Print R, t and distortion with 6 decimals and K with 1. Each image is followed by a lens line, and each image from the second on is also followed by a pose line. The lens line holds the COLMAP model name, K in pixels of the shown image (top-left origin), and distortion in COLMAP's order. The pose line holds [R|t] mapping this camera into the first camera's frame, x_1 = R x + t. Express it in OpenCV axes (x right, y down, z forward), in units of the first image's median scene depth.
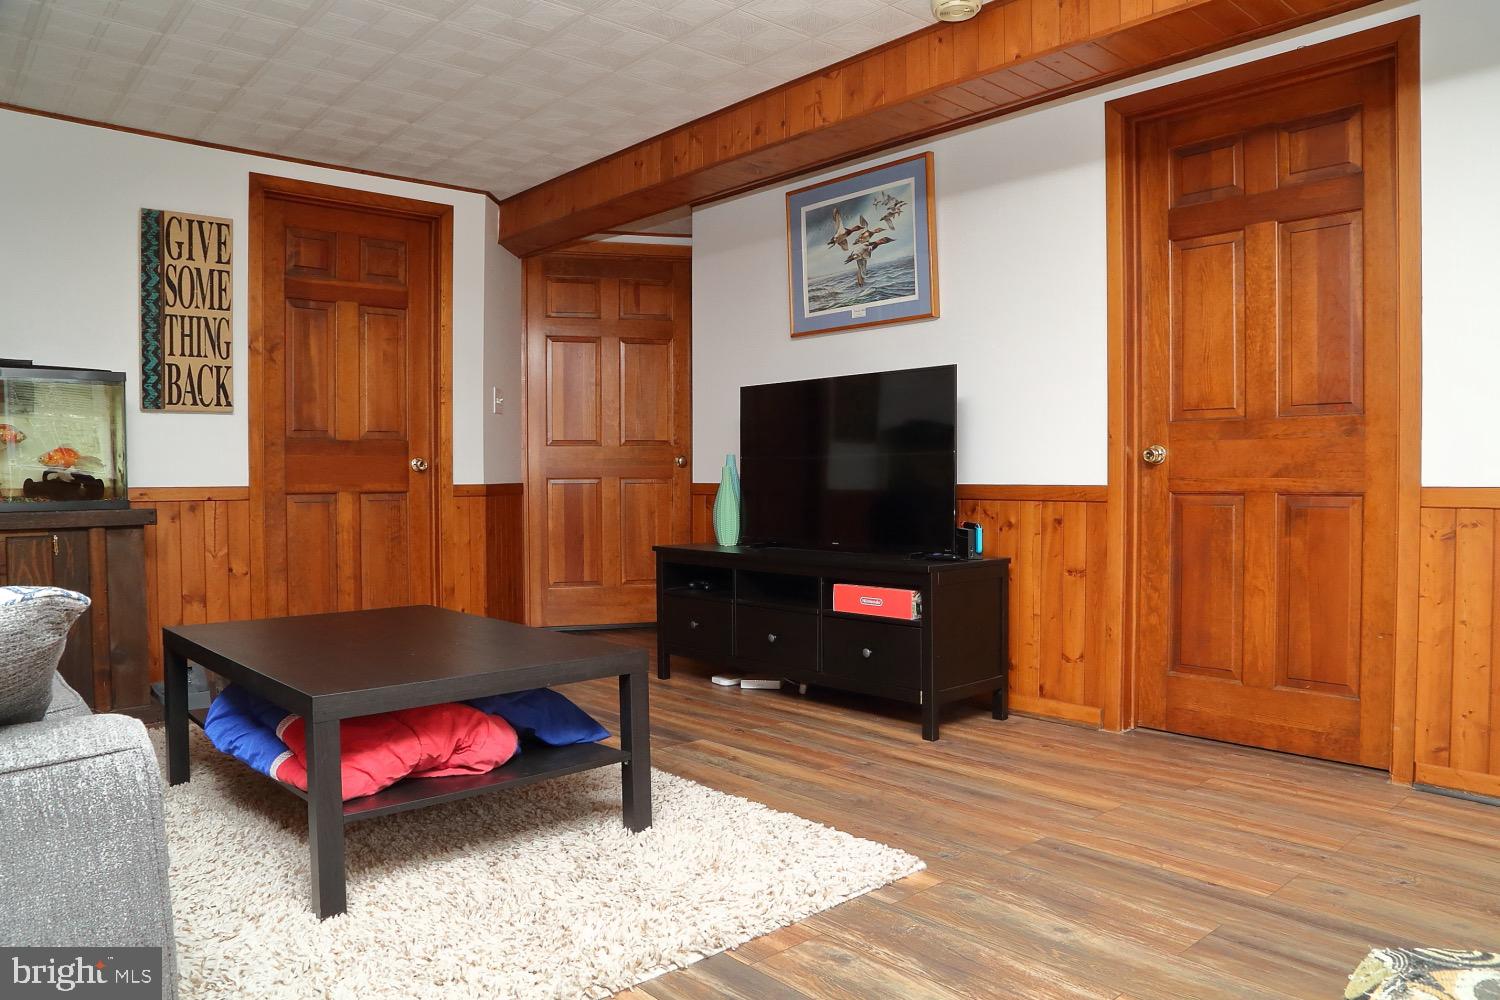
lens RADIAL K [[1029.2, 0, 750.0], [0, 1029.2, 500.0], [0, 0, 1]] dist [-0.111901, 0.051260]
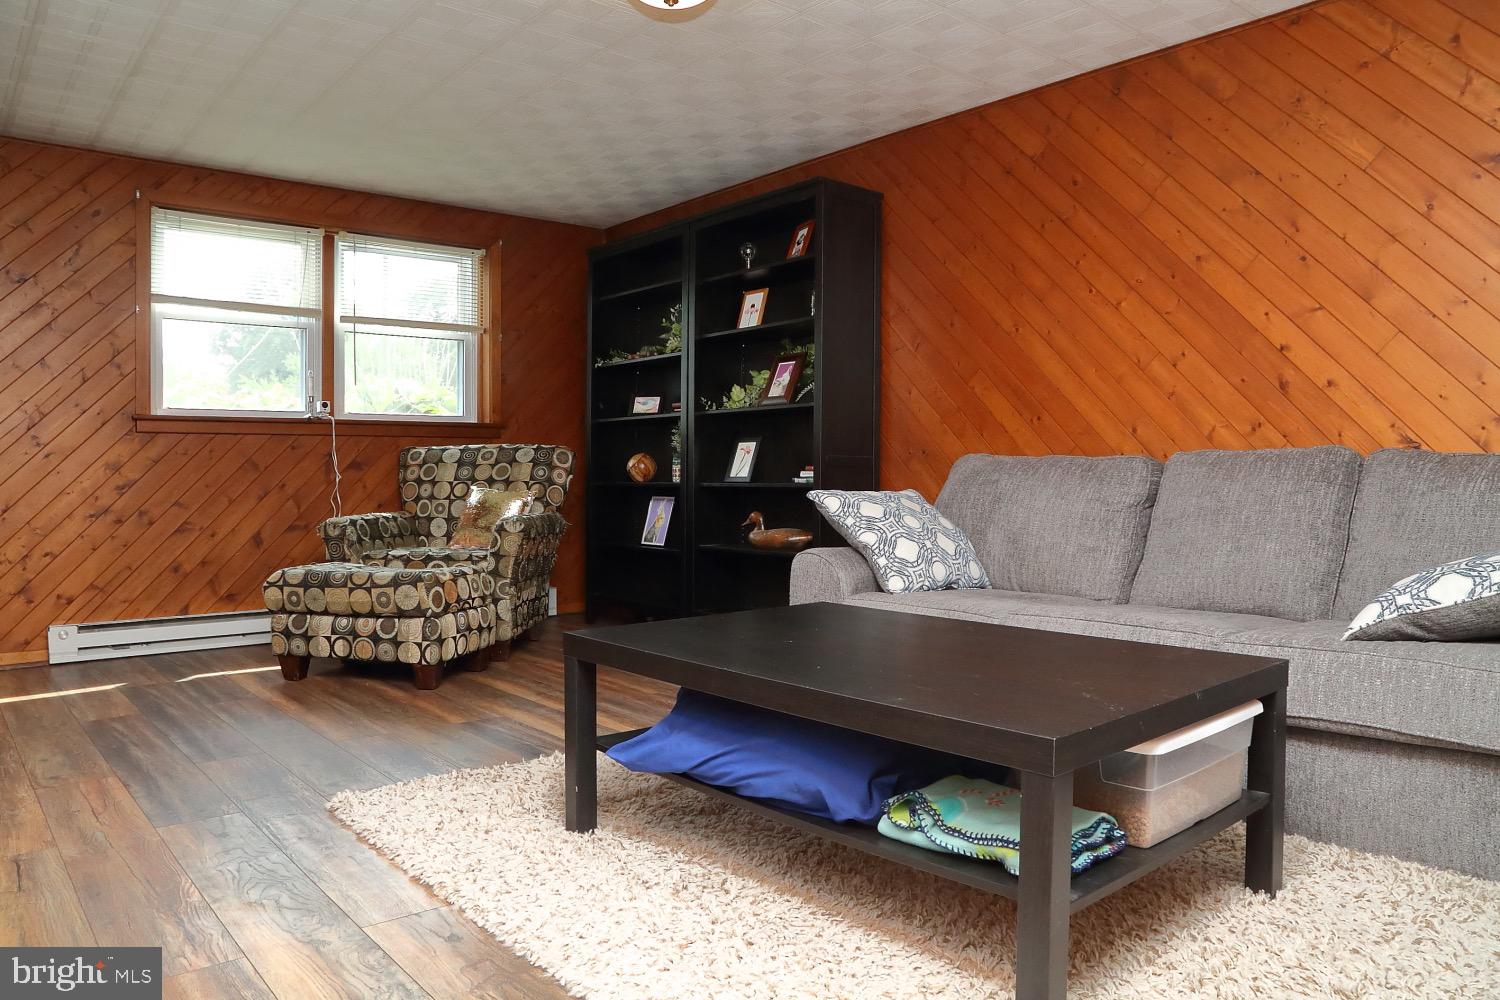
lens RADIAL K [[1039.4, 0, 750.0], [0, 1039.4, 500.0], [0, 0, 1]] dist [-0.050454, 0.000591]
pose [[-0.999652, 0.005821, 0.025718, -0.179156], [0.007298, 0.998306, 0.057723, -0.015397], [-0.025338, 0.057891, -0.998001, 1.187626]]
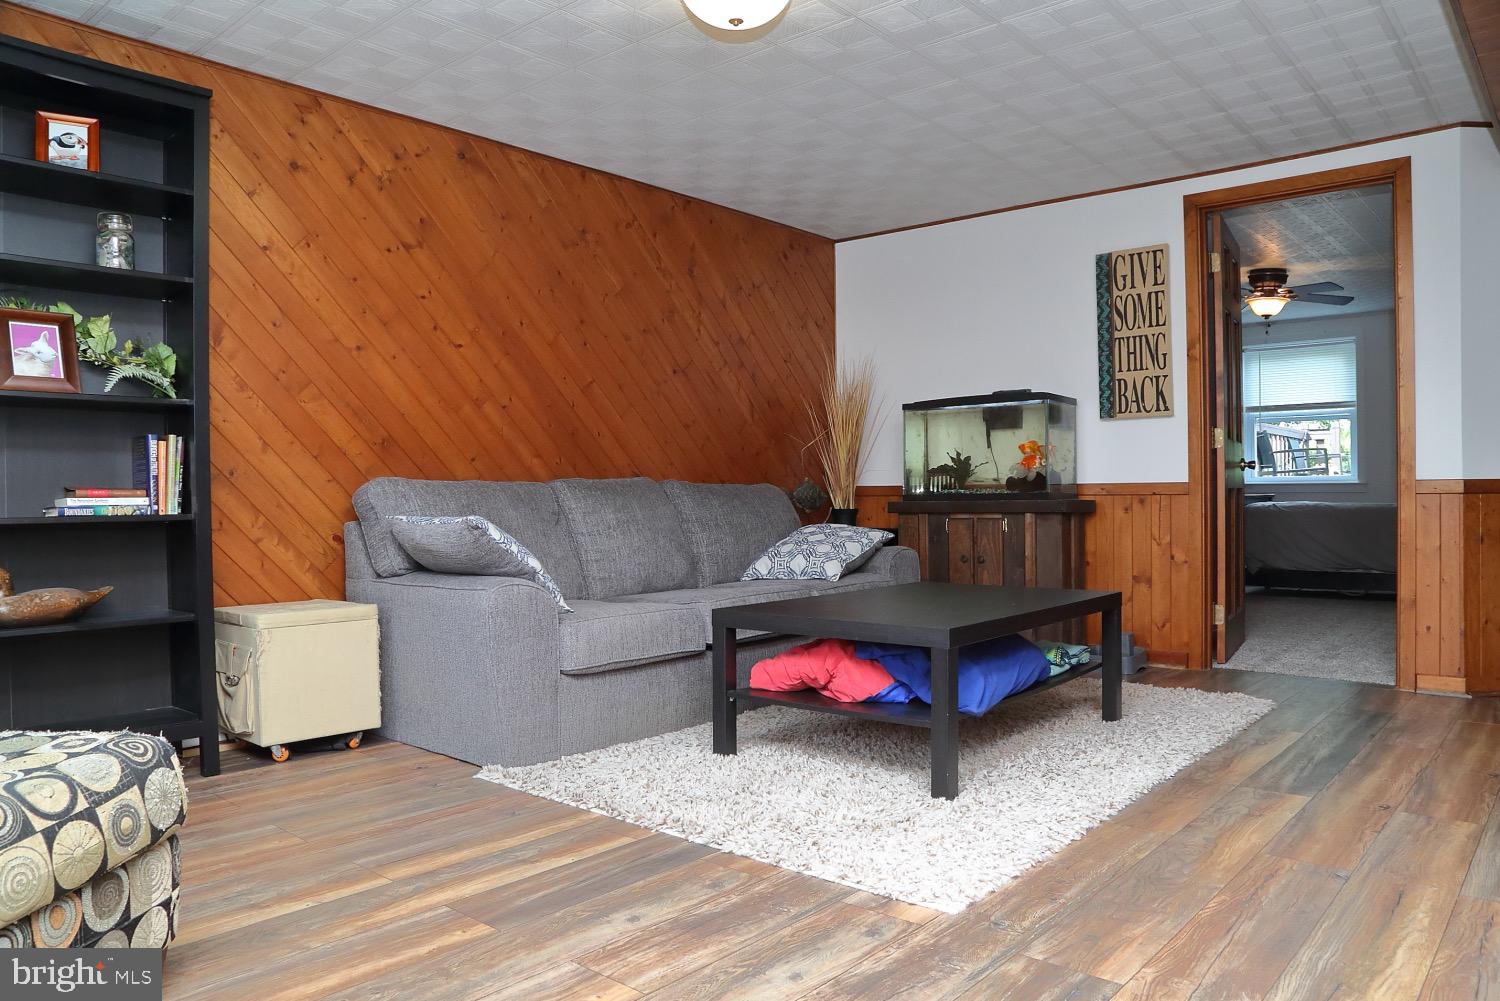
lens RADIAL K [[1029.2, 0, 750.0], [0, 1029.2, 500.5], [0, 0, 1]] dist [-0.111901, 0.051260]
pose [[0.124402, 0.007425, -0.992204, 0.563505], [-0.017563, 0.999832, 0.005280, 0.009387], [0.992076, 0.016769, 0.124512, 0.413895]]
